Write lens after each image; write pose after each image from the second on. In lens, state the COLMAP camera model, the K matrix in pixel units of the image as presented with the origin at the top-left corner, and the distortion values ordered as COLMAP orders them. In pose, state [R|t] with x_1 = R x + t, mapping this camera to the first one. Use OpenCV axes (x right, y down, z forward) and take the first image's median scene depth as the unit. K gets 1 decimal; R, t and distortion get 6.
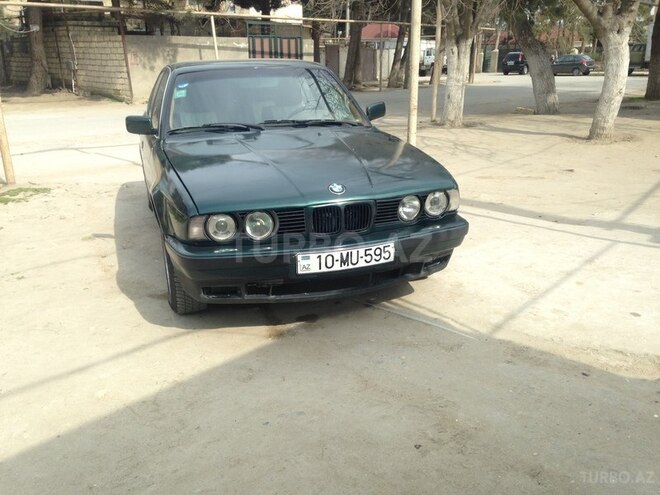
lens RADIAL K [[644.0, 0, 328.1], [0, 644.0, 246.2], [0, 0, 1]] dist [0.085336, 0.000000]
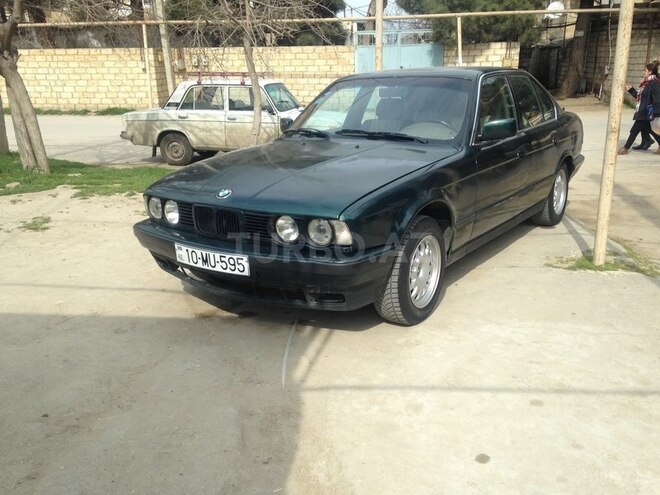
lens RADIAL K [[644.0, 0, 332.3], [0, 644.0, 251.4], [0, 0, 1]] dist [0.085336, 0.000000]
pose [[0.596400, 0.232650, -0.768233, 0.873610], [-0.230268, 0.966437, 0.113911, -0.146191], [0.768950, 0.108963, 0.629955, 0.452084]]
